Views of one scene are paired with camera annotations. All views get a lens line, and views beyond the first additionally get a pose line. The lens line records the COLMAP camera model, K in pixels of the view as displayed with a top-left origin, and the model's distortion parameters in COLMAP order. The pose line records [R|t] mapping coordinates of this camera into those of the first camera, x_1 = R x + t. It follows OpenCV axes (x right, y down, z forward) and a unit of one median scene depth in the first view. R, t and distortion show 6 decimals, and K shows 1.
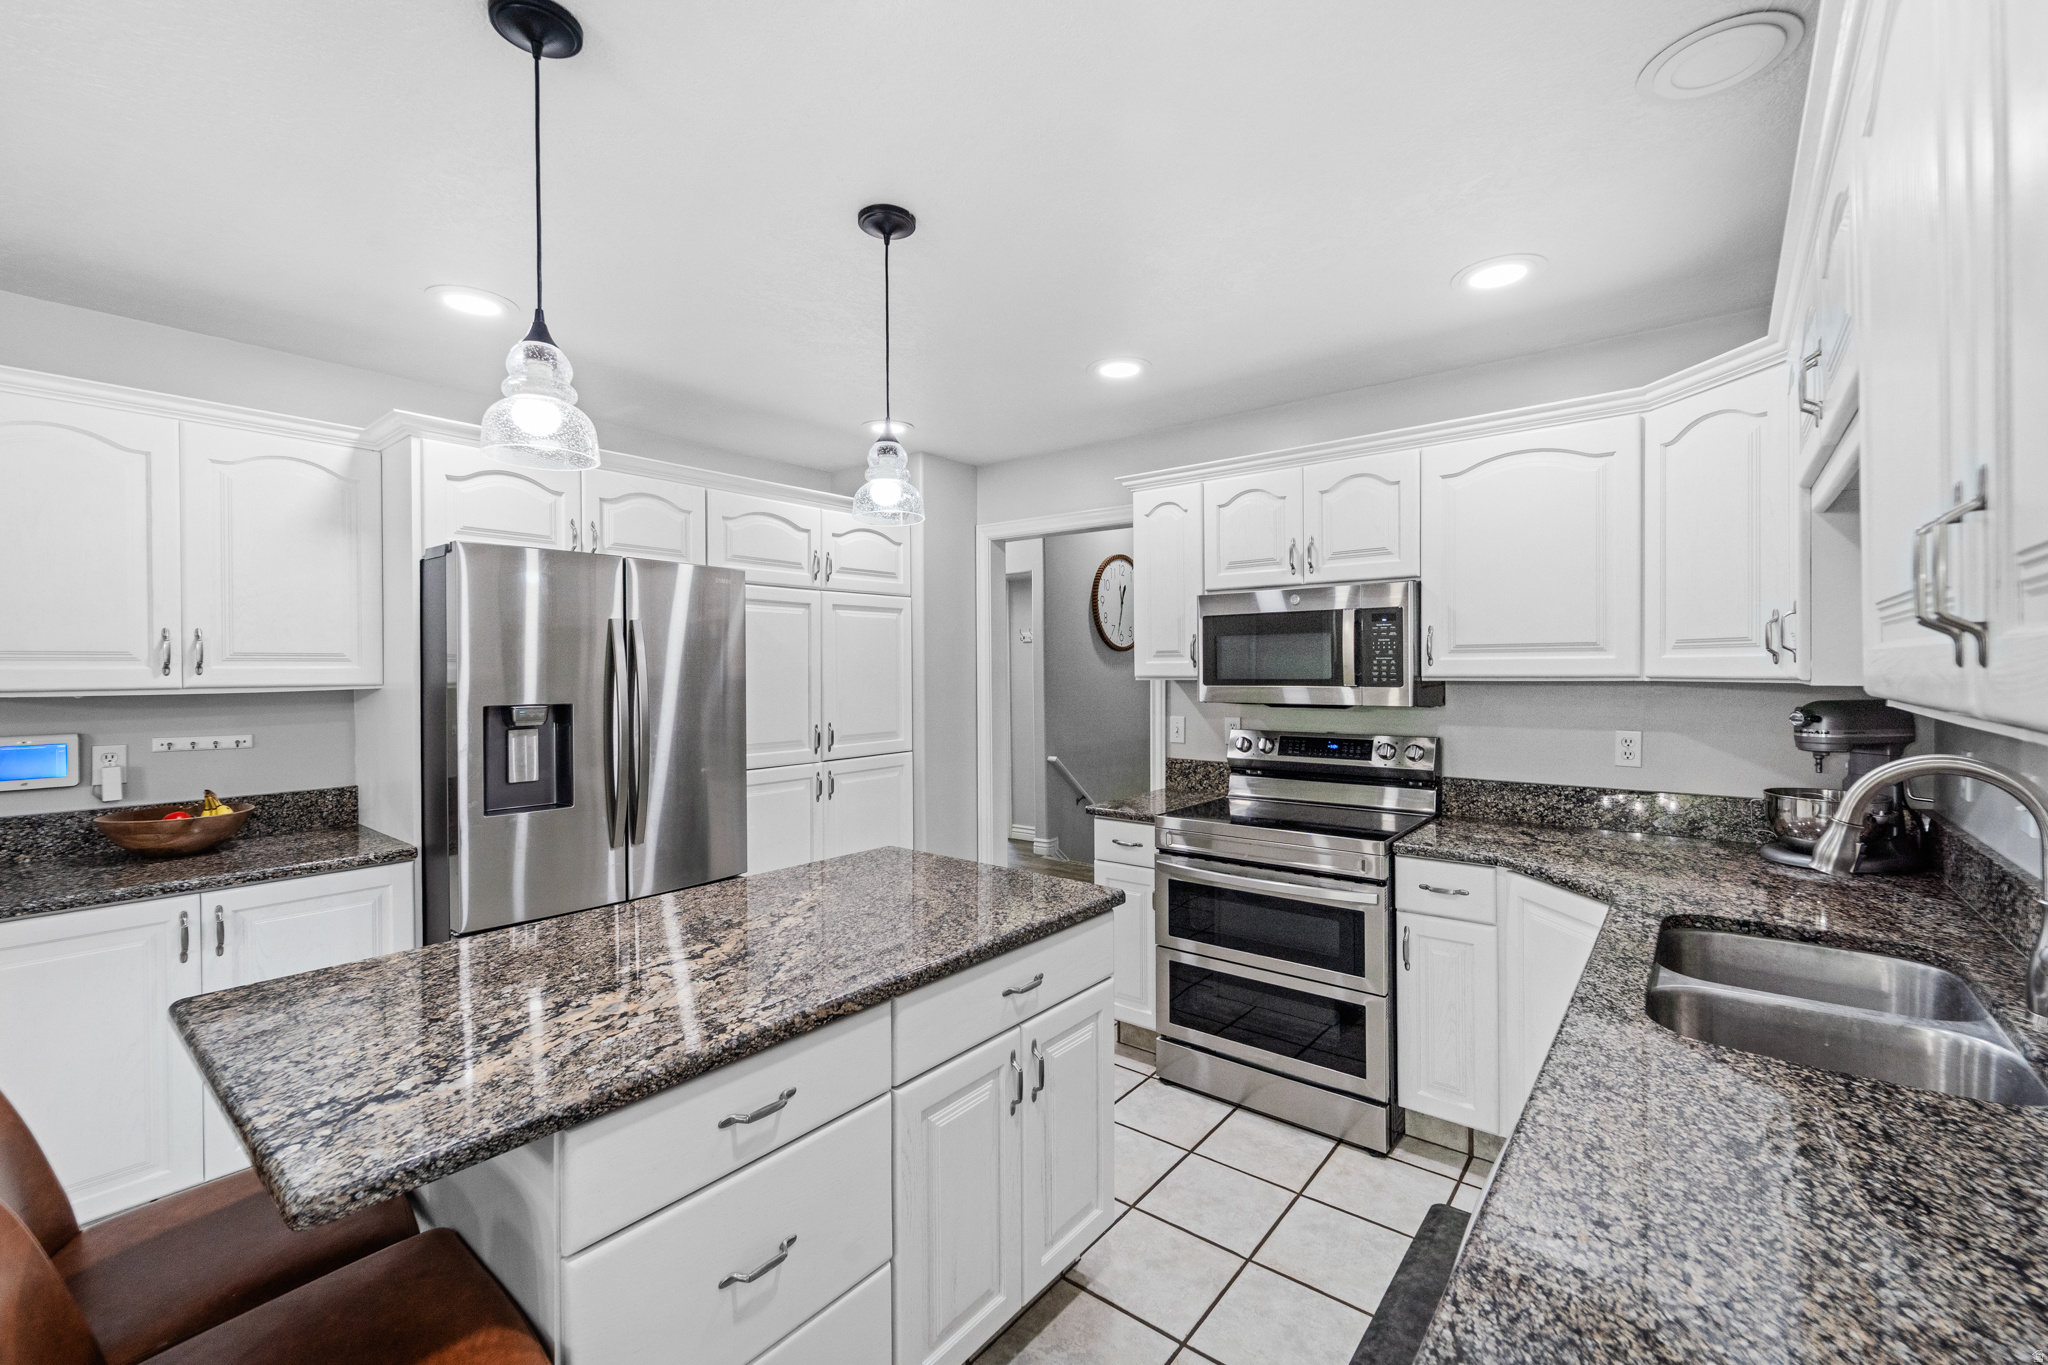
lens RADIAL K [[849.8, 0, 998.0], [0, 849.8, 666.9], [0, 0, 1]] dist [-0.002275, -0.000148]
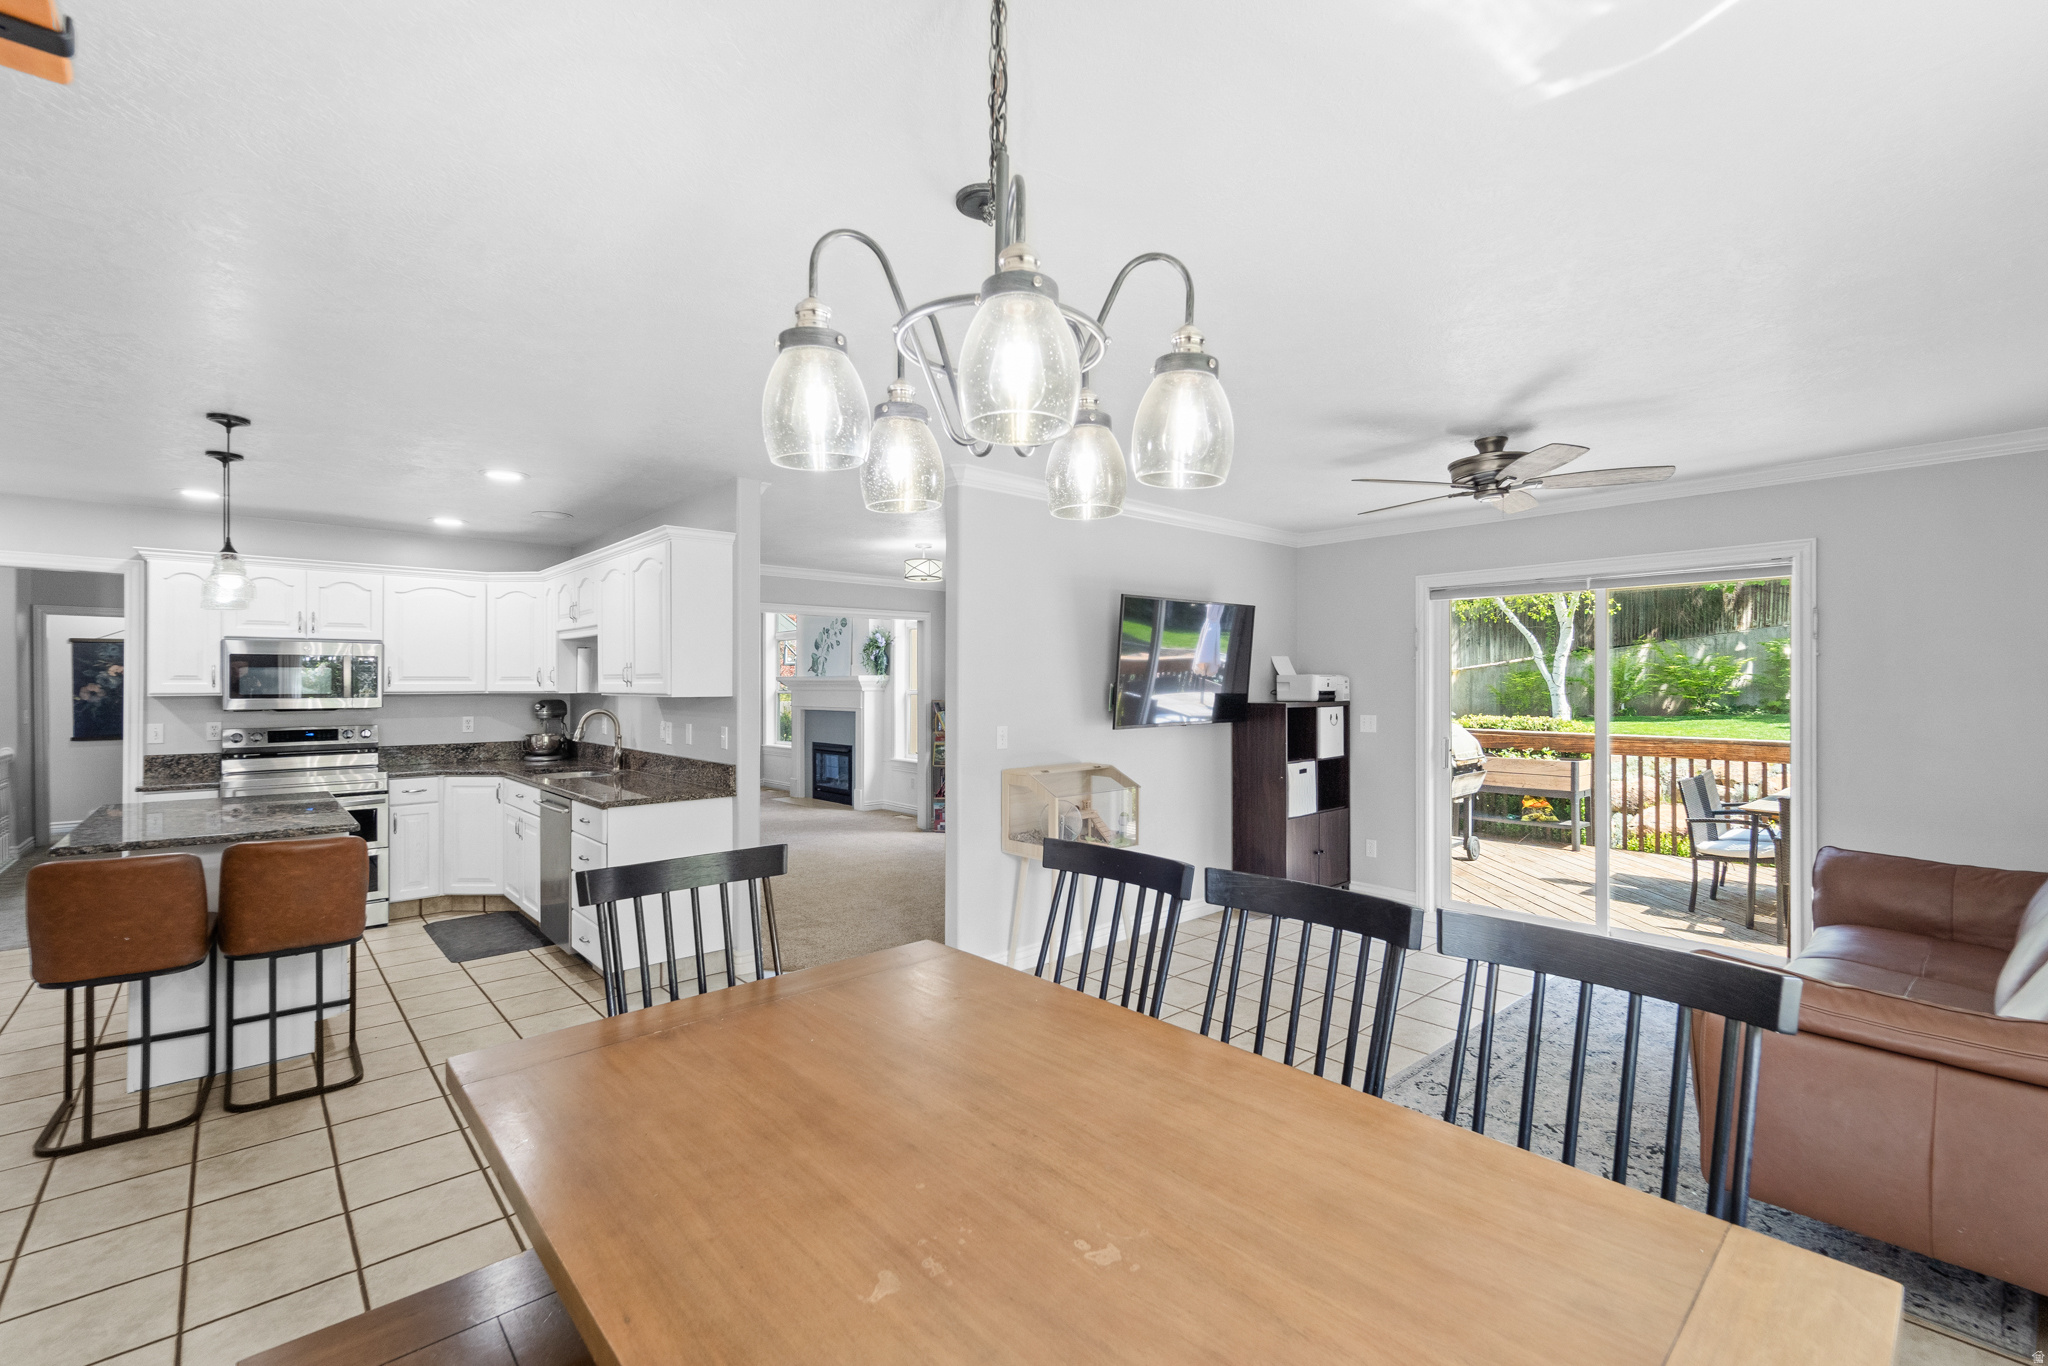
lens RADIAL K [[862.4, 0, 1009.2], [0, 862.4, 683.4], [0, 0, 1]] dist [-0.001255, -0.000497]
pose [[0.168094, 0.006986, 0.985746, -1.212779], [-0.000497, 0.999975, -0.007002, 0.004246], [-0.985771, 0.000687, 0.168094, -0.750162]]
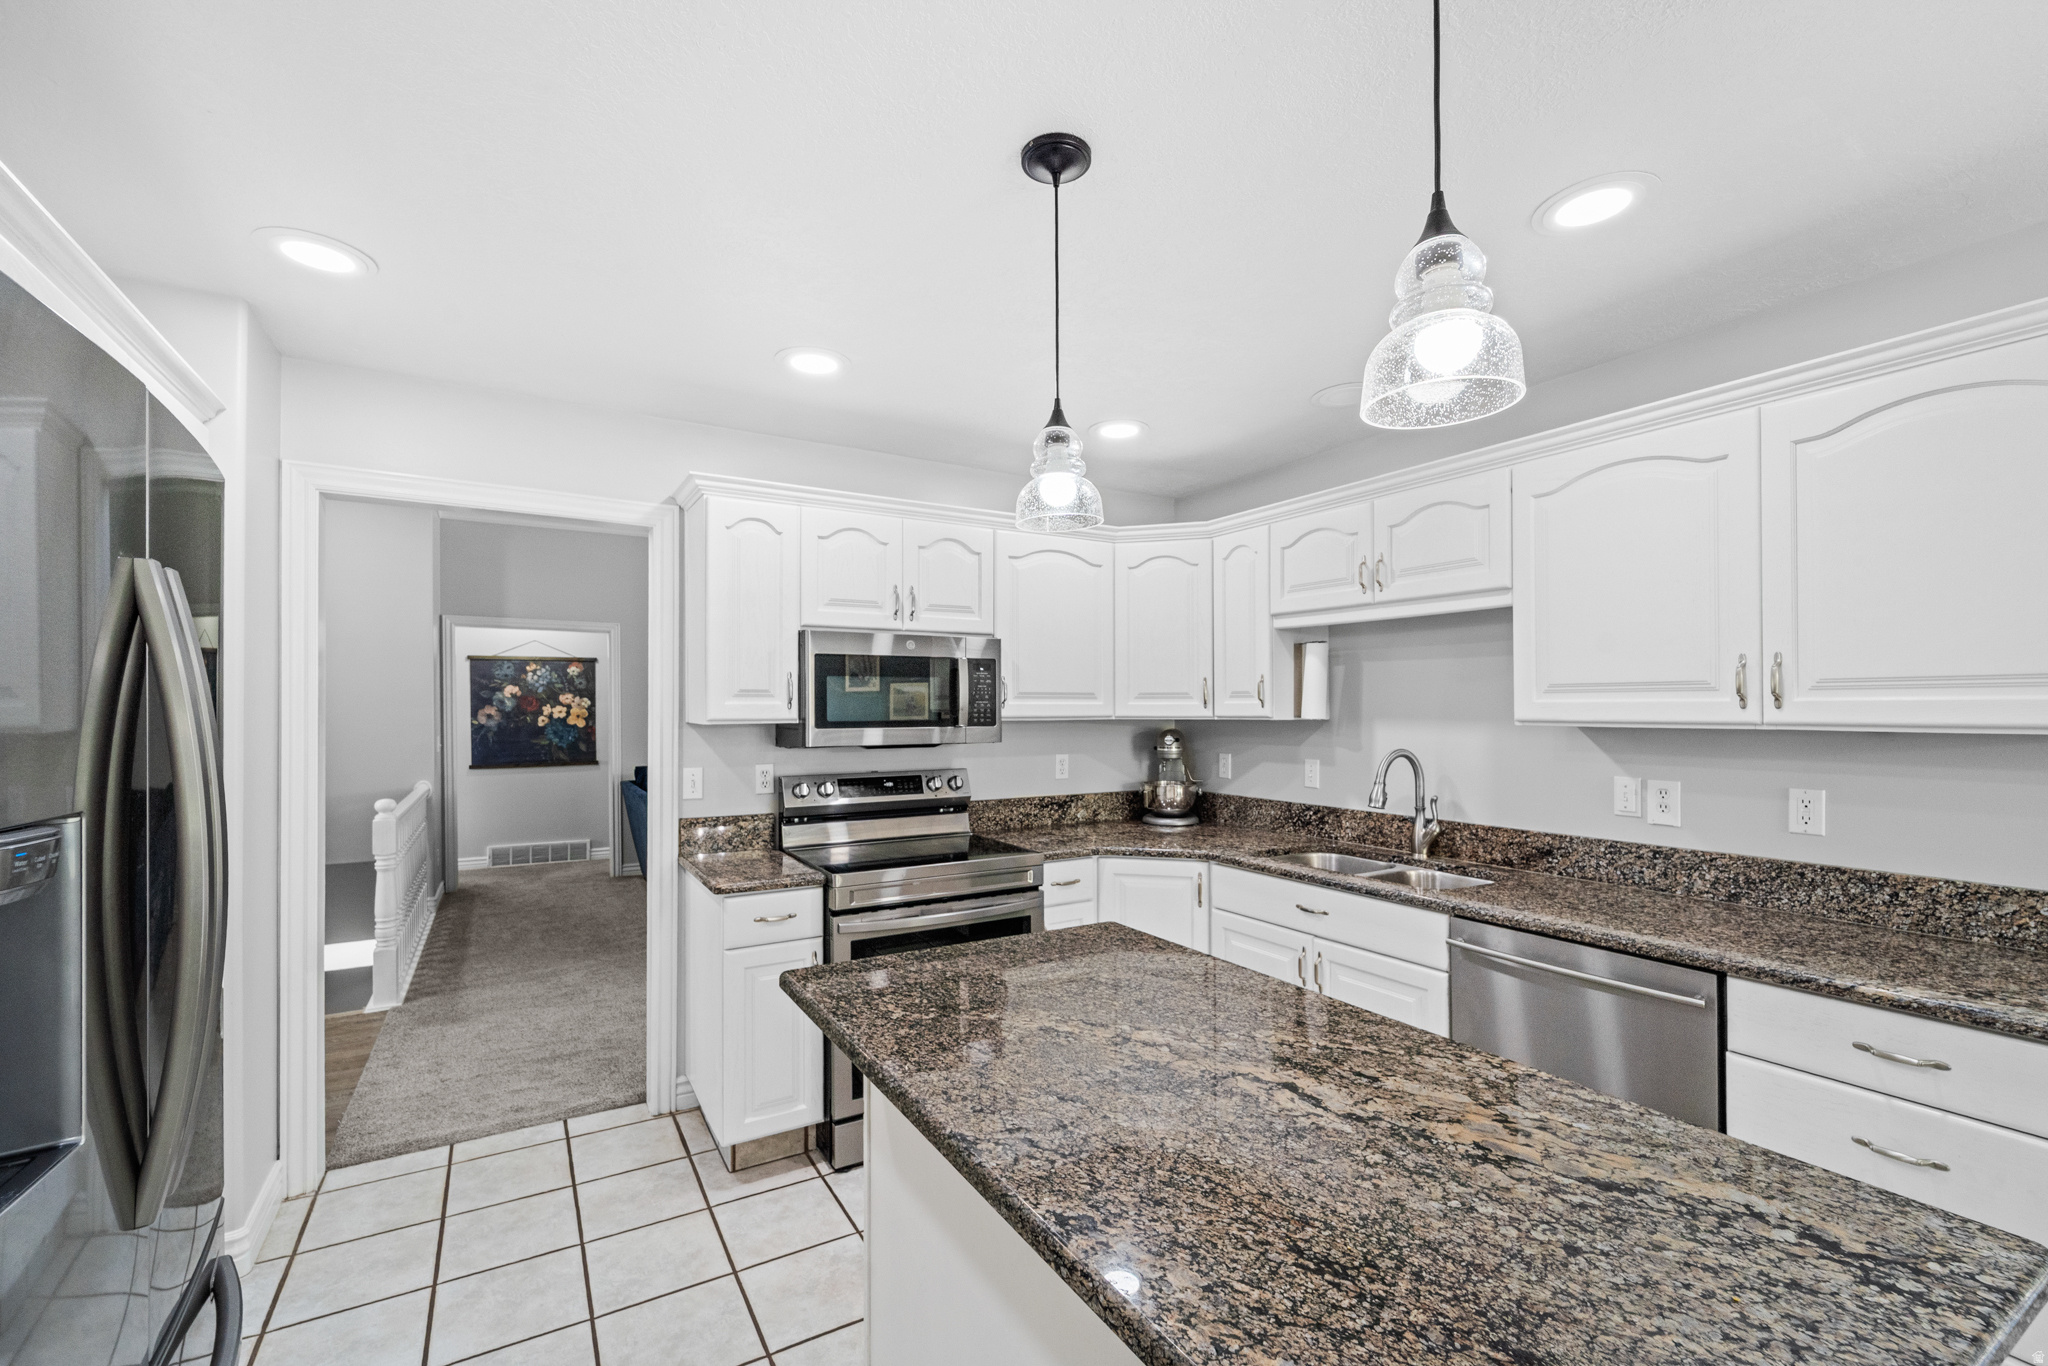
lens RADIAL K [[855.8, 0, 1056.7], [0, 855.8, 704.5], [0, 0, 1]] dist [-0.000166, -0.000517]
pose [[0.342544, 0.009153, 0.939457, -0.617515], [-0.001635, 0.999957, -0.009146, 0.003854], [-0.939500, 0.001597, 0.342544, 0.500521]]
